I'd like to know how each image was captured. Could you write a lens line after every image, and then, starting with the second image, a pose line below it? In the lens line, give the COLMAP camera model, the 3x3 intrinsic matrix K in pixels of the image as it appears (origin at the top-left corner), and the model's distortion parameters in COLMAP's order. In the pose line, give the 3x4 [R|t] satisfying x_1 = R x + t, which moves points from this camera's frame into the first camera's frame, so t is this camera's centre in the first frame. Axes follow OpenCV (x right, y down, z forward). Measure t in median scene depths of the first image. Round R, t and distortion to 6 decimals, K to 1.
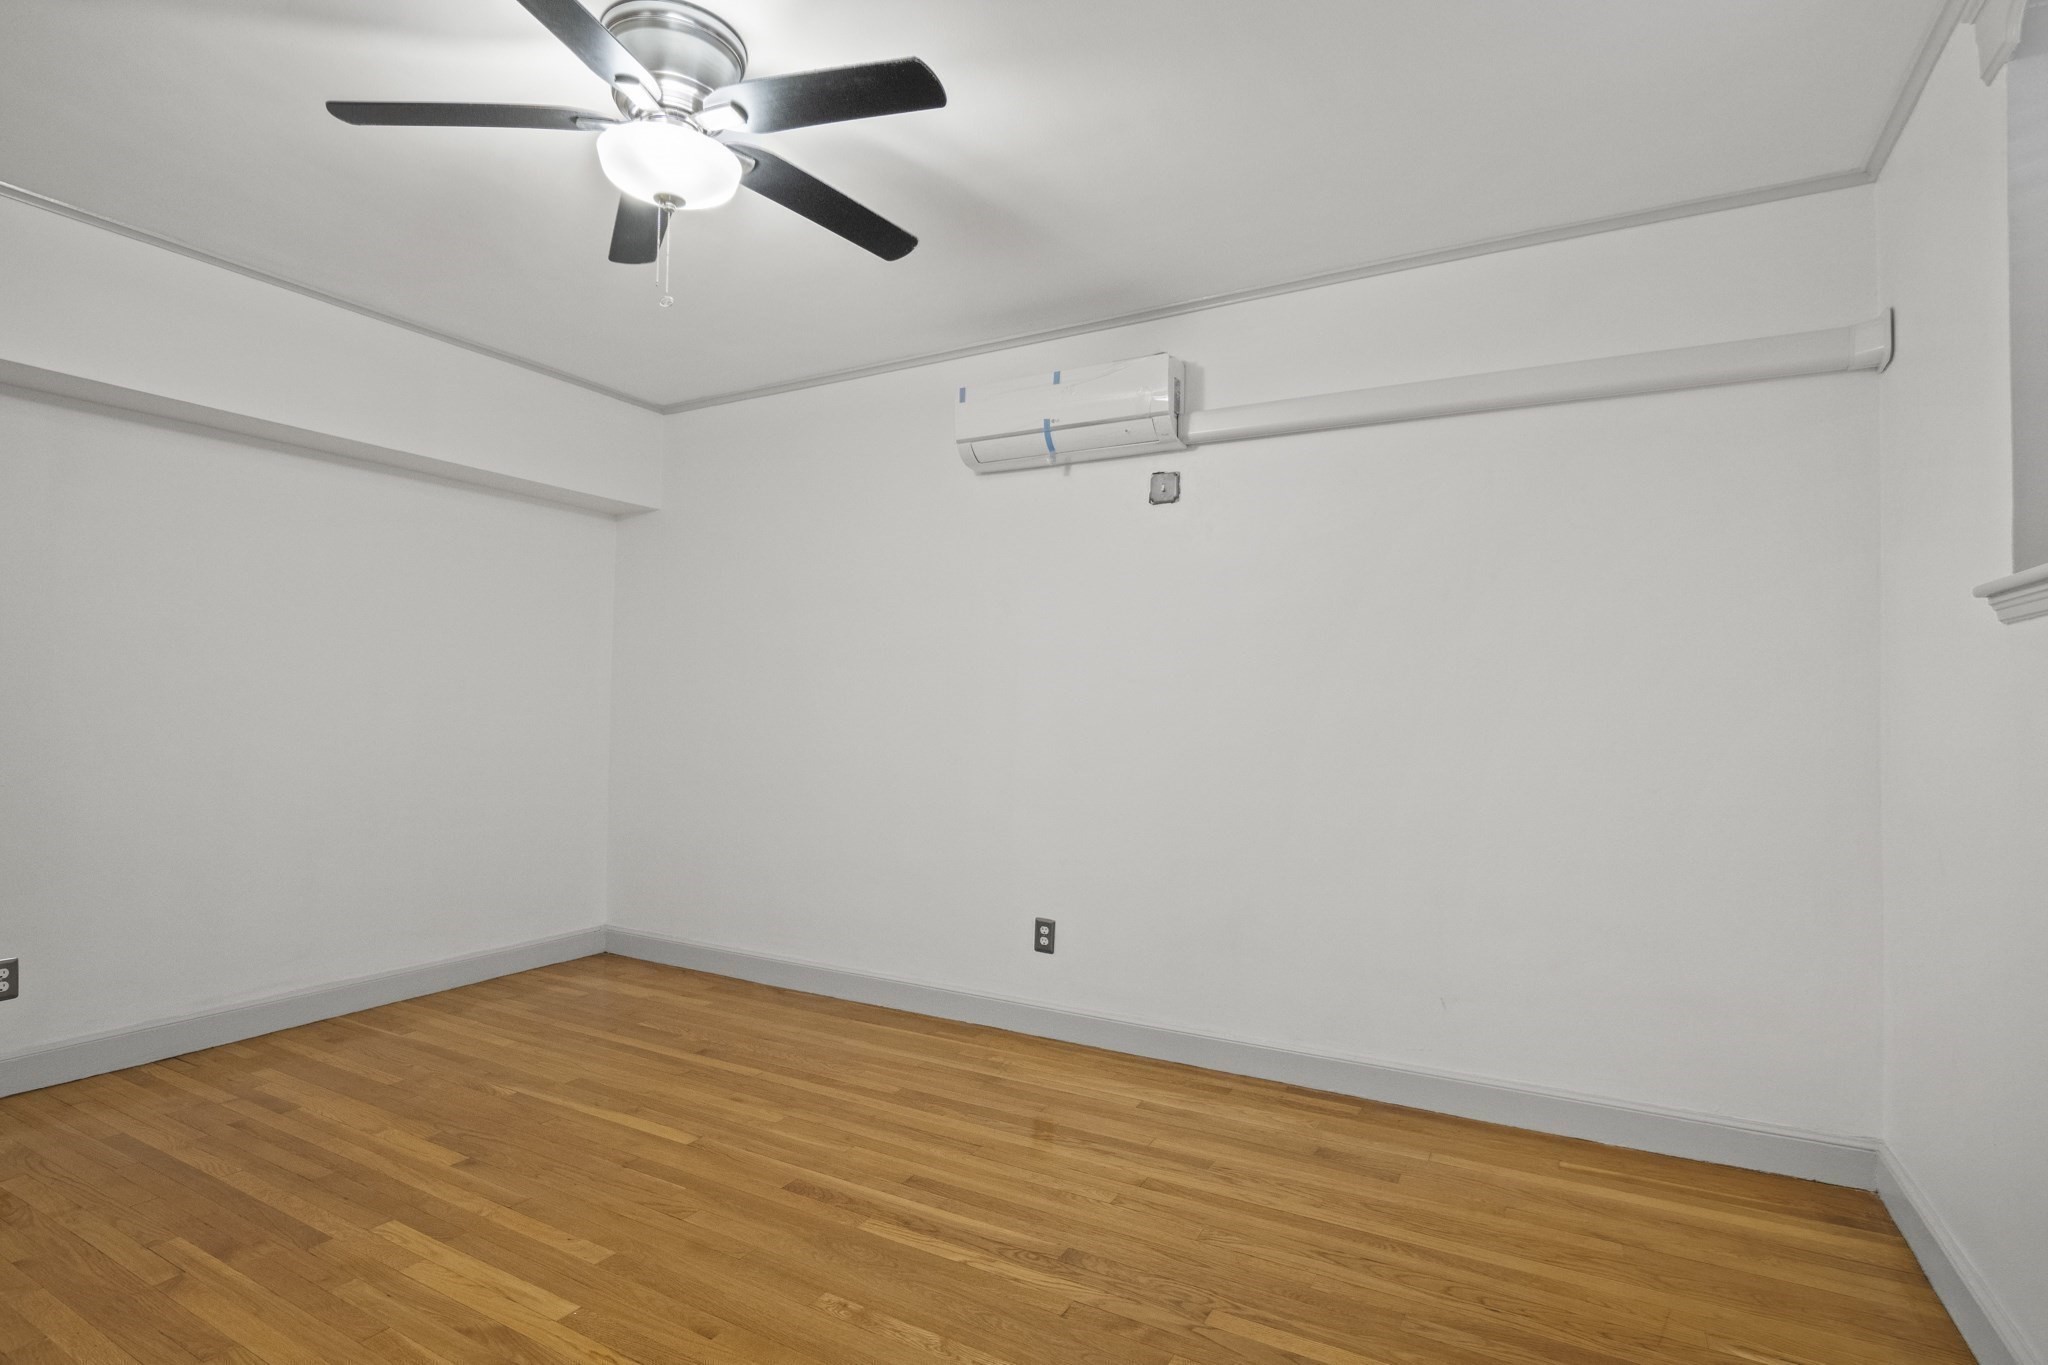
lens RADIAL K [[1009.6, 0, 1005.6], [0, 1009.6, 678.7], [0, 0, 1]] dist [-0.006455, -0.003594]
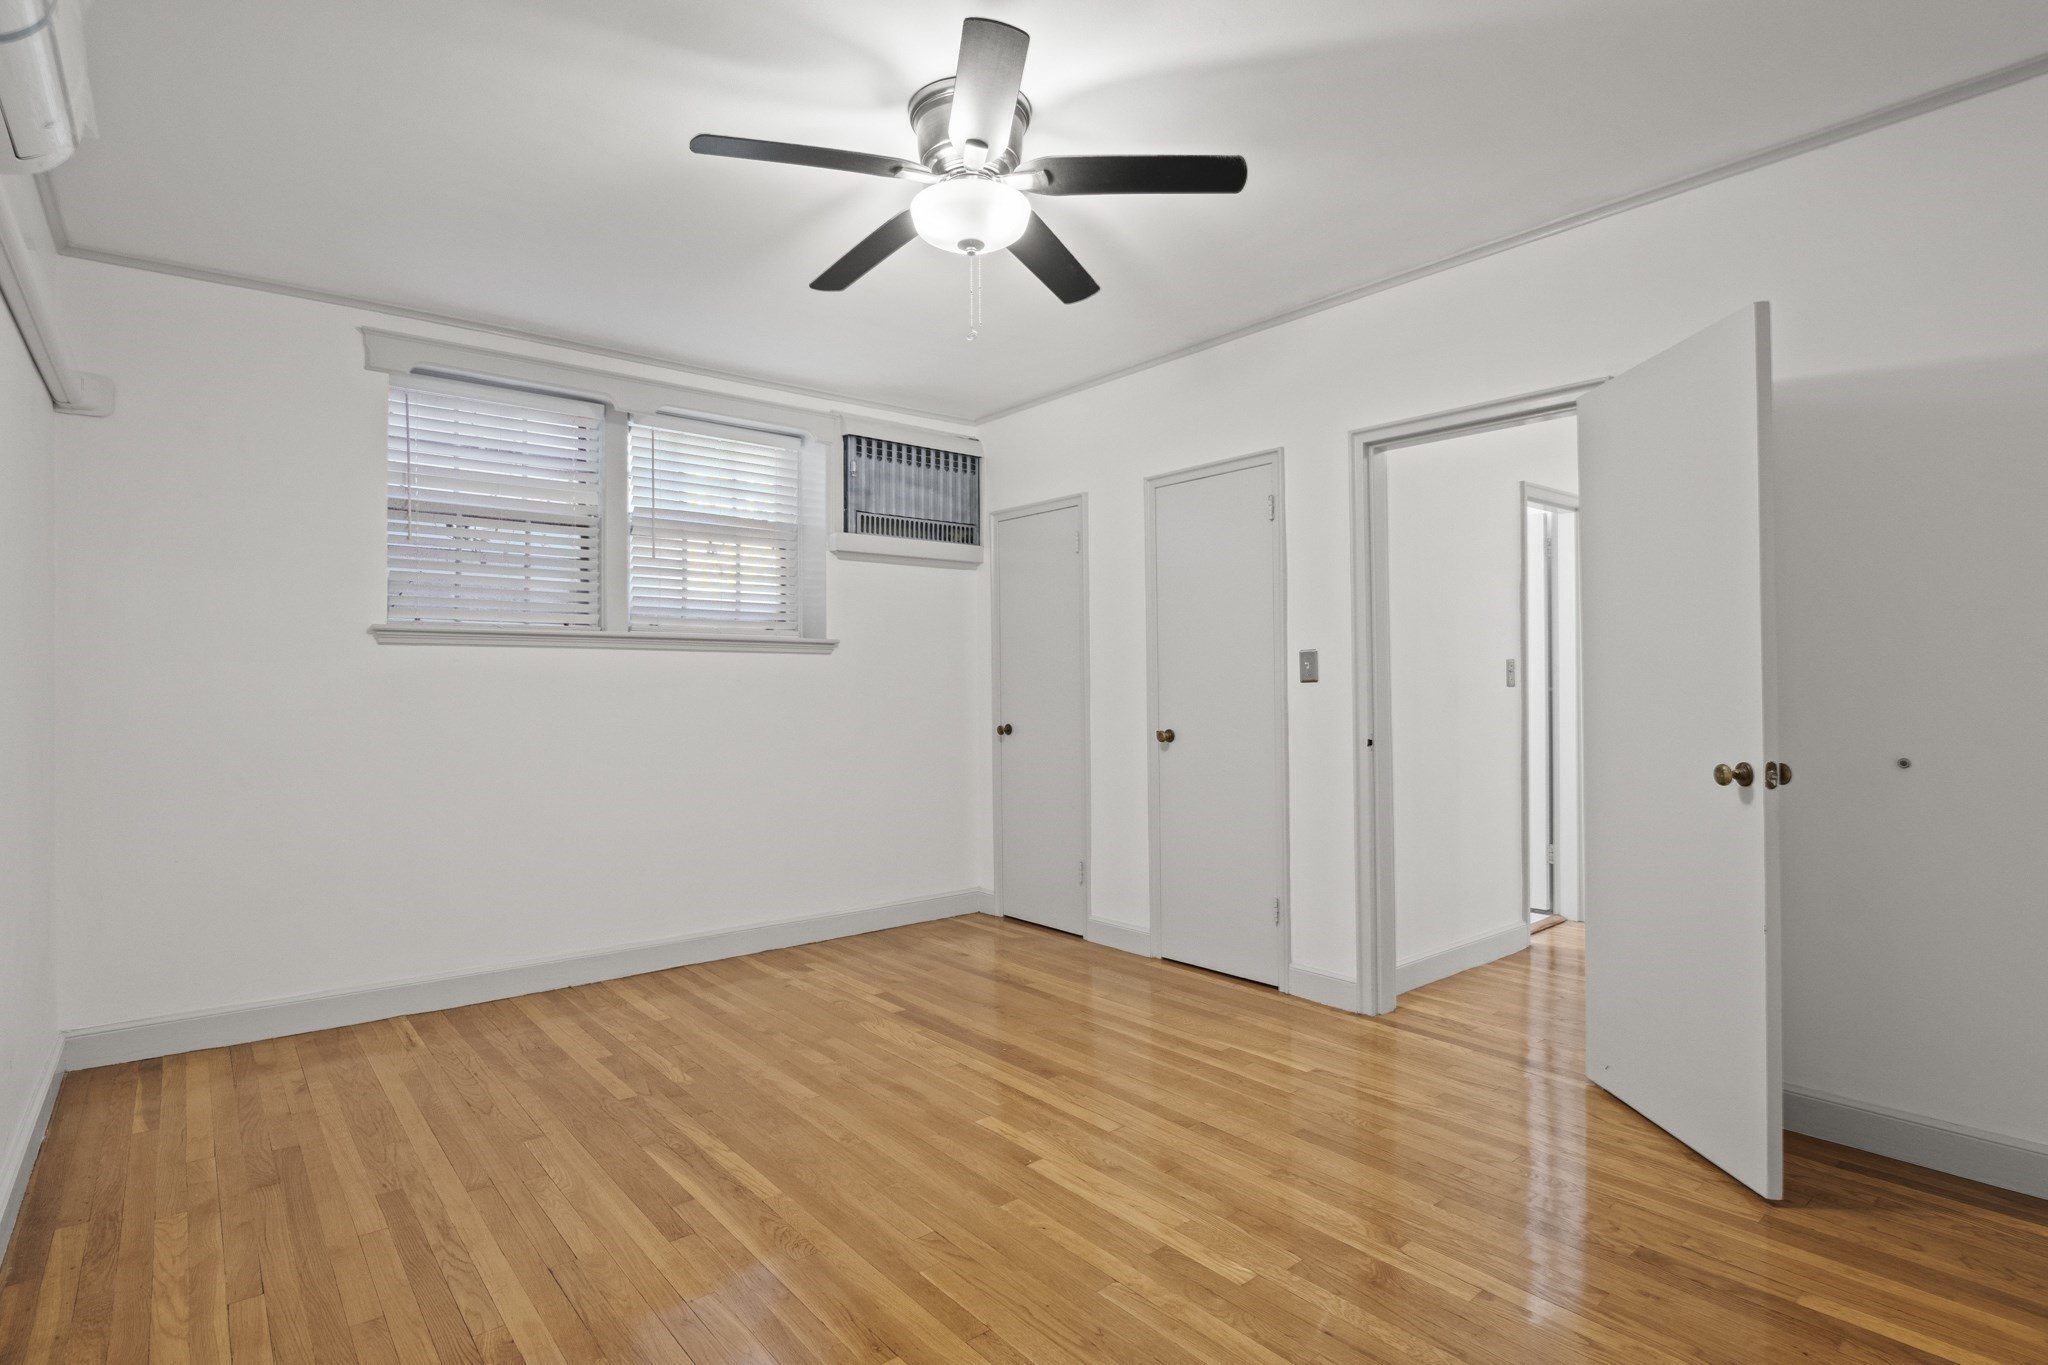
lens RADIAL K [[1009.6, 0, 1008.8], [0, 1009.6, 685.1], [0, 0, 1]] dist [-0.006455, -0.003594]
pose [[-0.933395, -0.003520, 0.358834, -0.558737], [-0.014383, 0.999515, -0.027606, 0.037976], [-0.358563, -0.030929, -0.932993, 1.444050]]
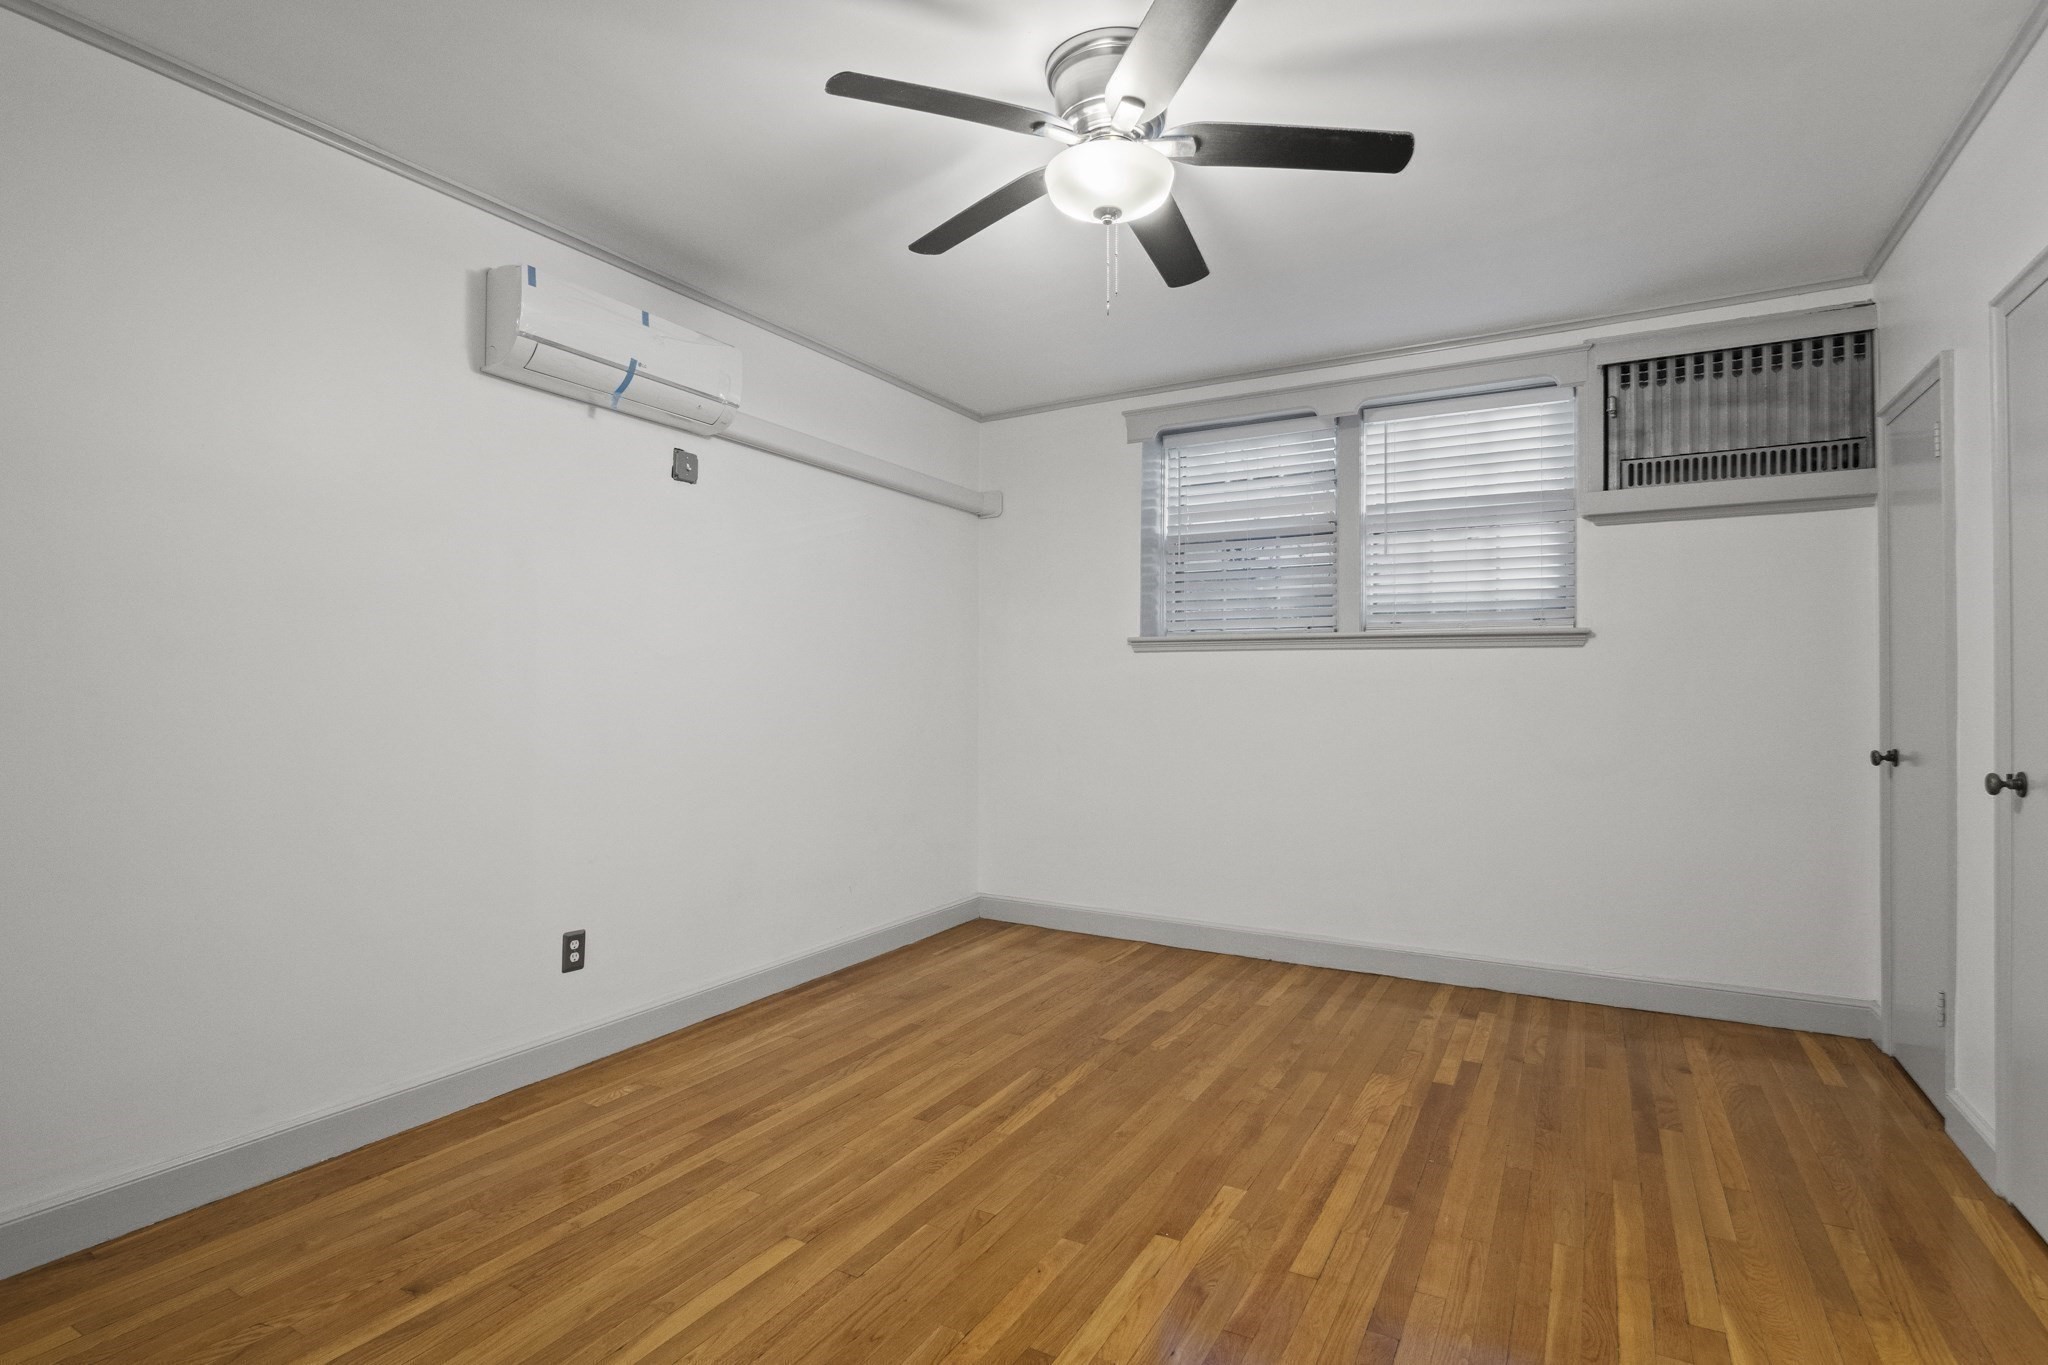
lens RADIAL K [[1009.6, 0, 1025.2], [0, 1009.6, 691.5], [0, 0, 1]] dist [-0.006455, -0.003594]
pose [[-0.006571, -0.012991, 0.999894, -0.995420], [-0.033414, 0.999360, 0.012764, 0.012868], [-0.999420, -0.033326, -0.007001, 0.766722]]
